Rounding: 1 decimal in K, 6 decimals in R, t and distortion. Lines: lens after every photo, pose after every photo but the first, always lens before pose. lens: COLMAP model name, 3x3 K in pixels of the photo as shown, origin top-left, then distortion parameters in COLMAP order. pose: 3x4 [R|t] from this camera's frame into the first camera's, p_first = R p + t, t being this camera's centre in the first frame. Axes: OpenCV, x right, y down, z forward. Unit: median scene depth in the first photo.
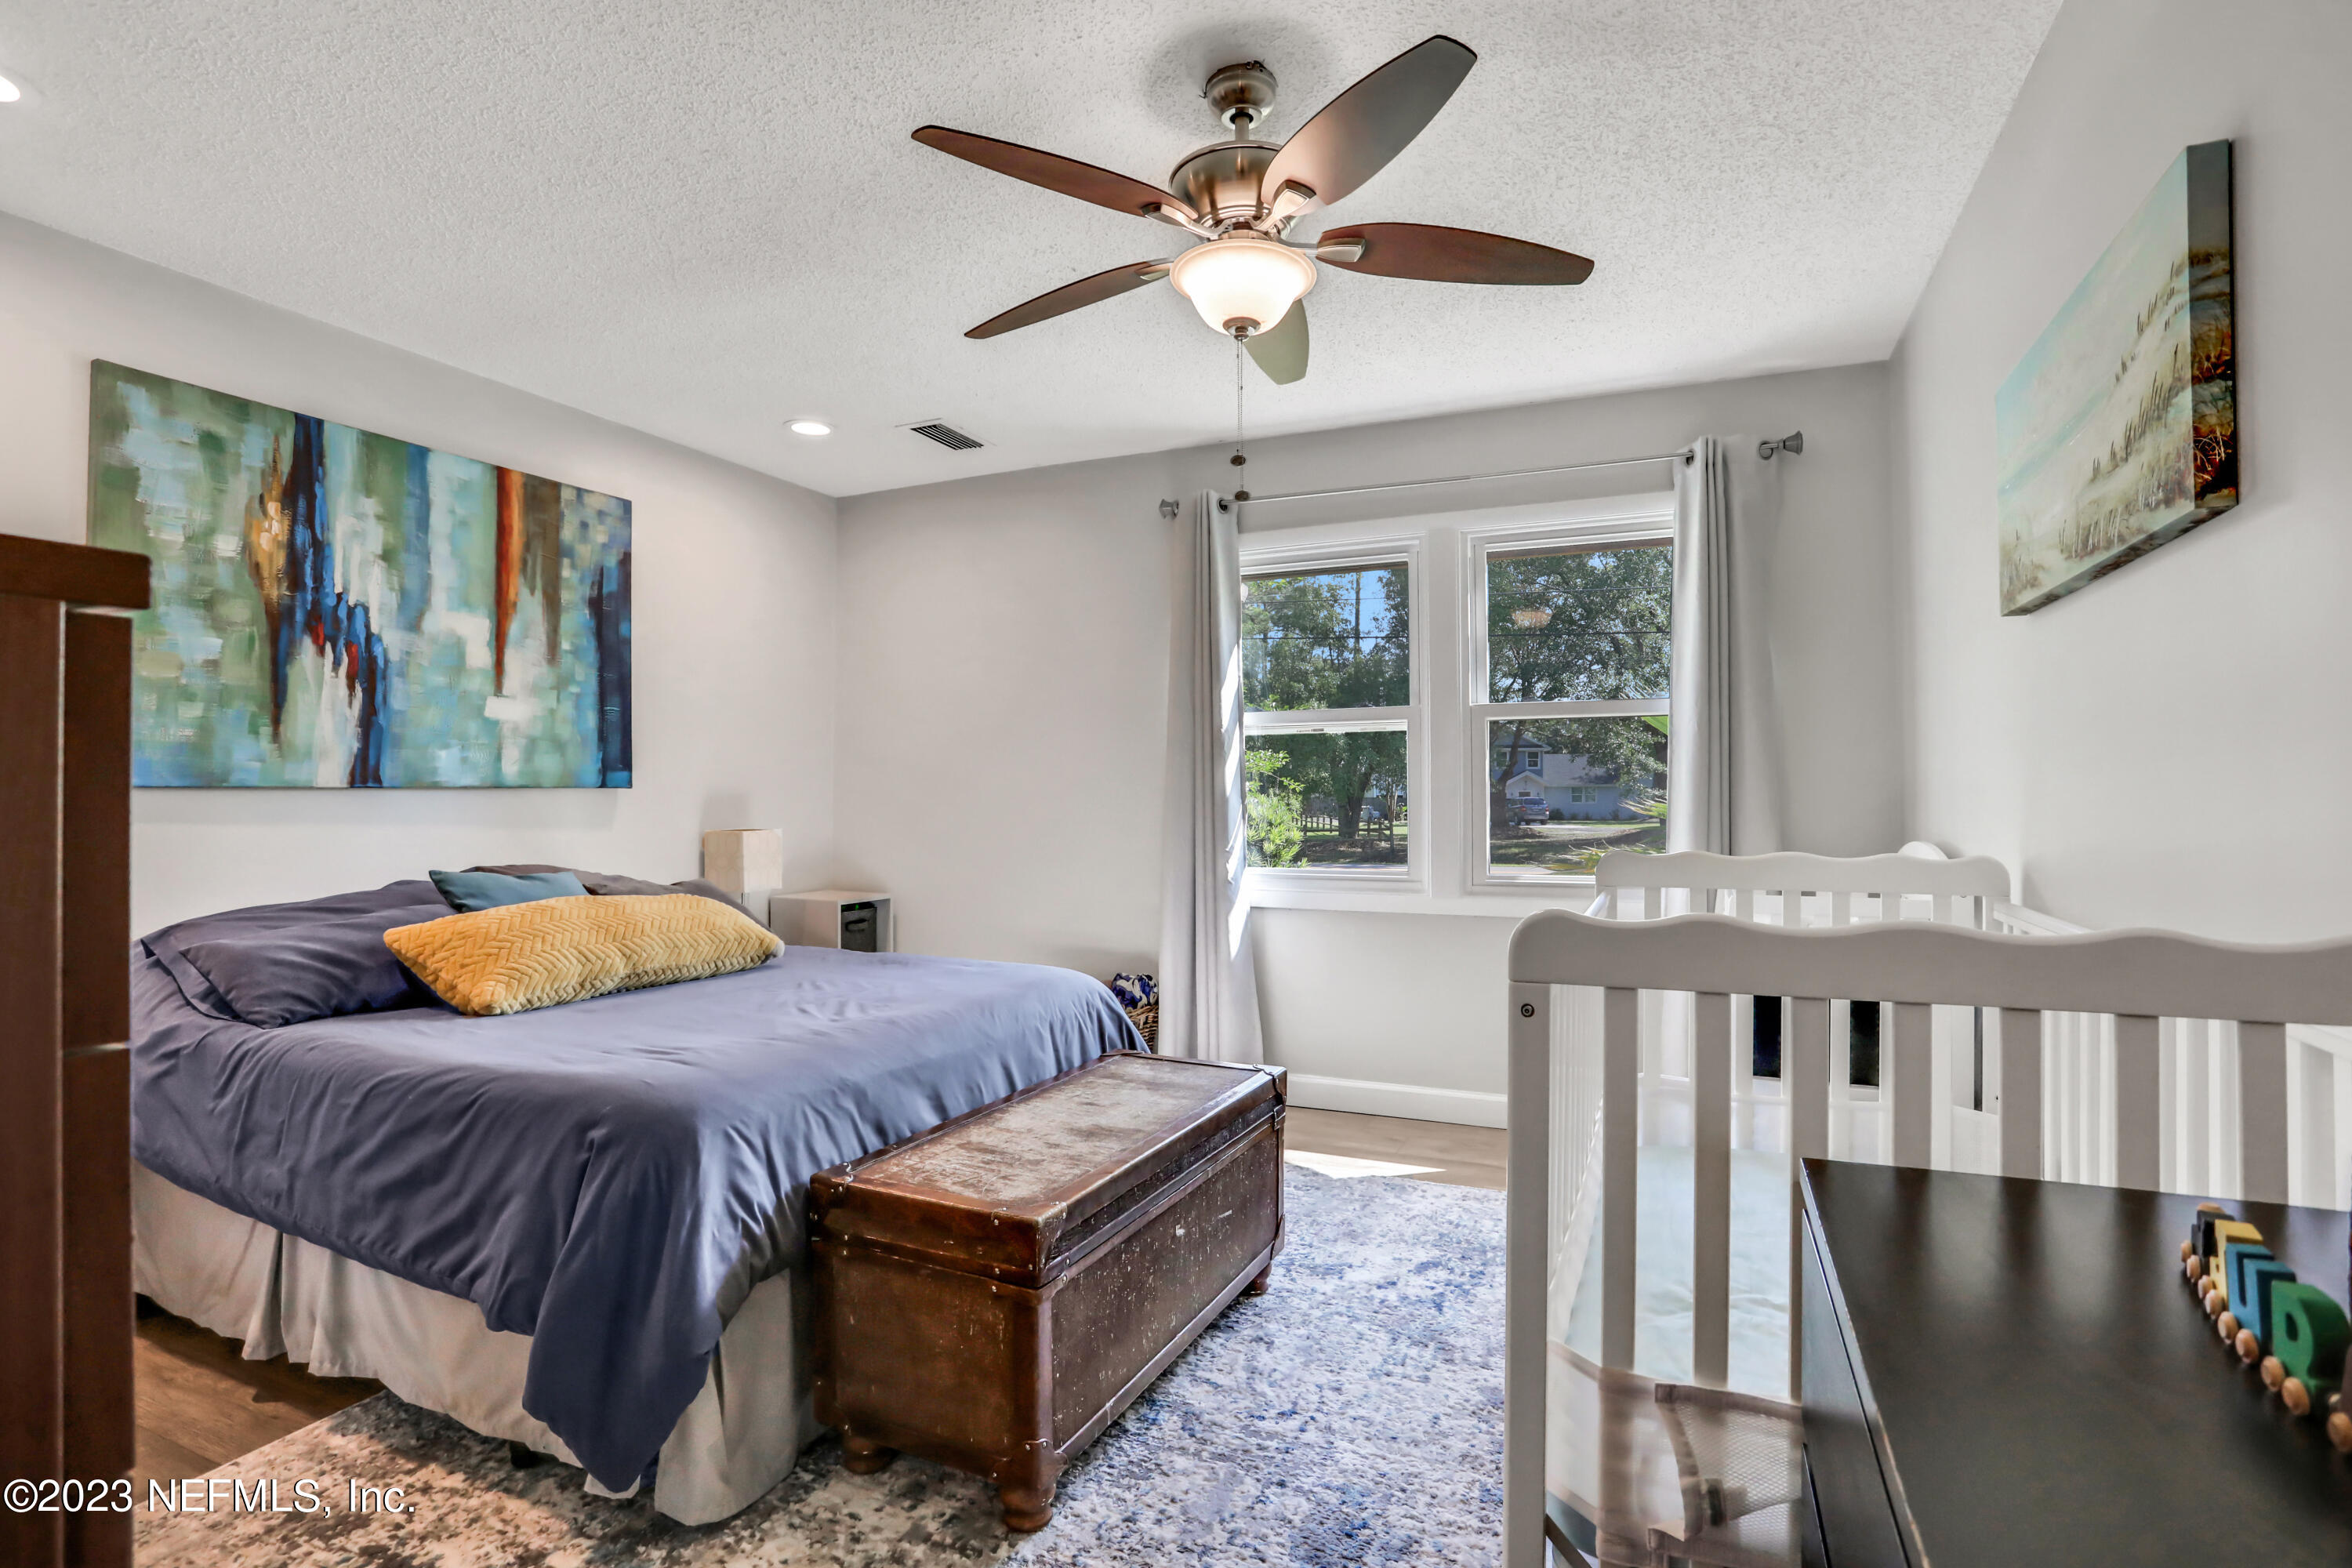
lens RADIAL K [[1188.3, 0, 1167.9], [0, 1188.3, 800.4], [0, 0, 1]] dist [-0.069812, 0.028976]
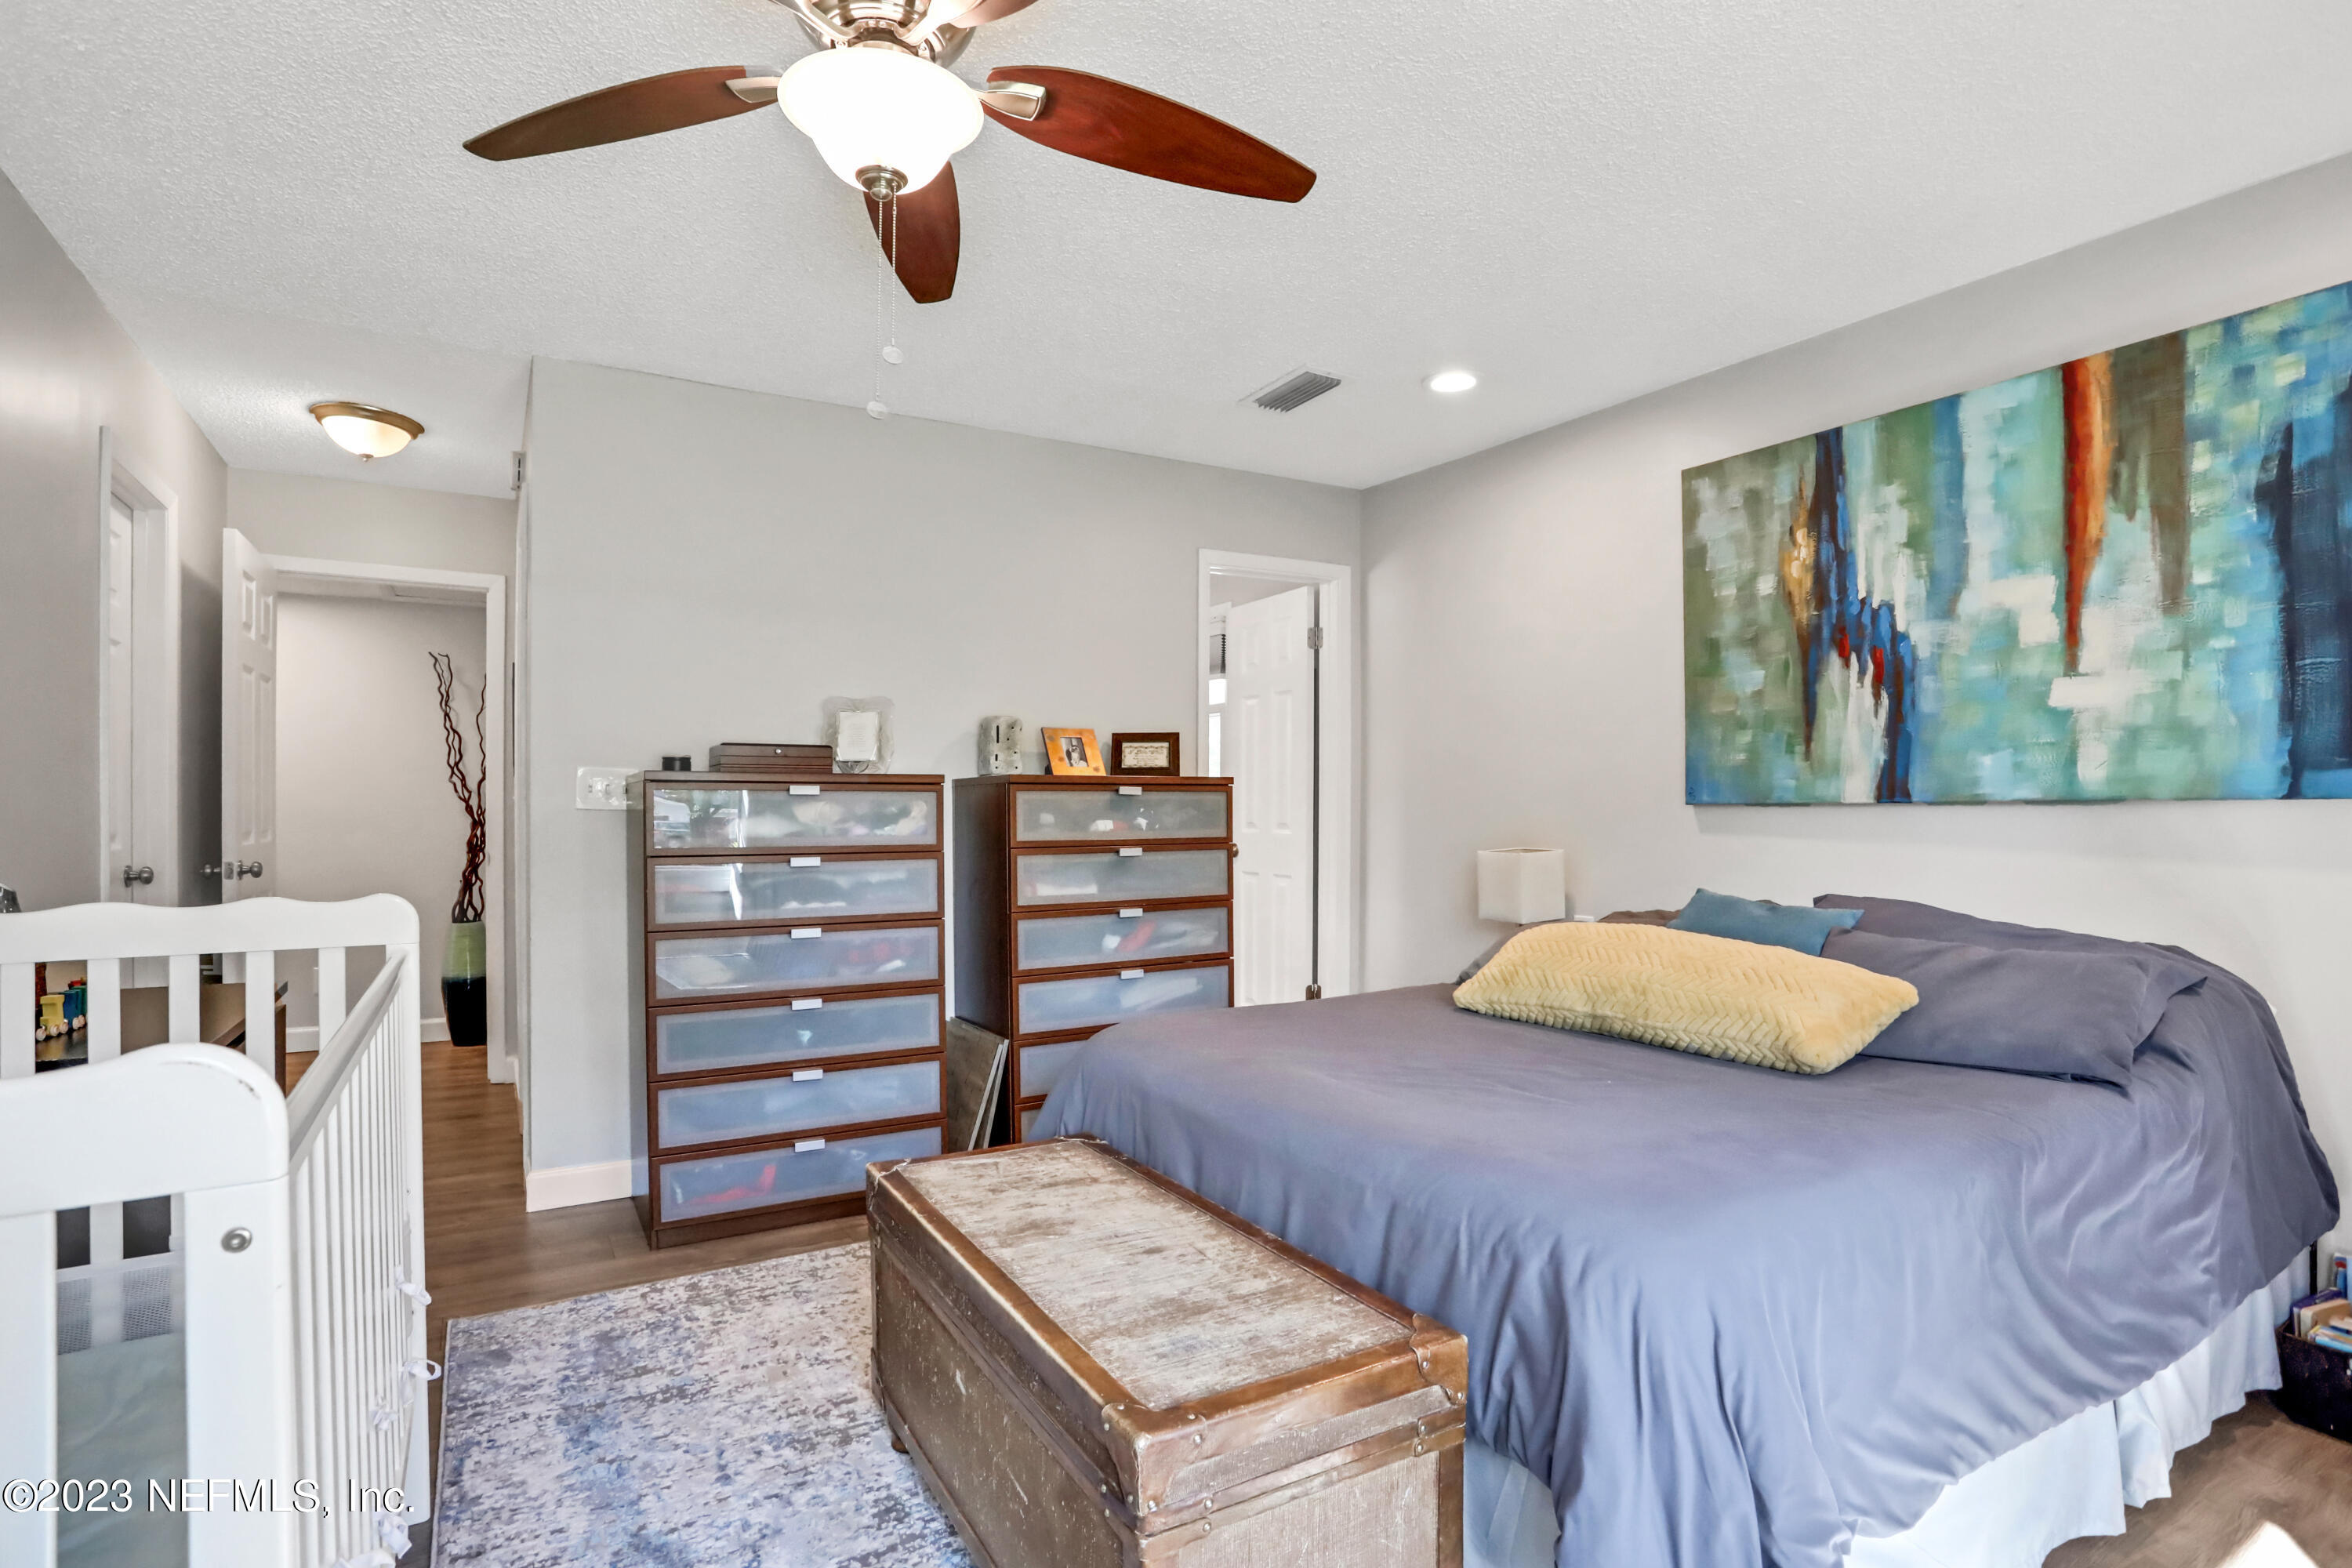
lens RADIAL K [[1188.3, 0, 1167.9], [0, 1188.3, 800.4], [0, 0, 1]] dist [-0.069812, 0.028976]
pose [[-0.590519, 0.000217, -0.807023, 0.380326], [0.002446, 0.999996, -0.001521, -0.012991], [0.807020, -0.002872, -0.590517, 1.073390]]
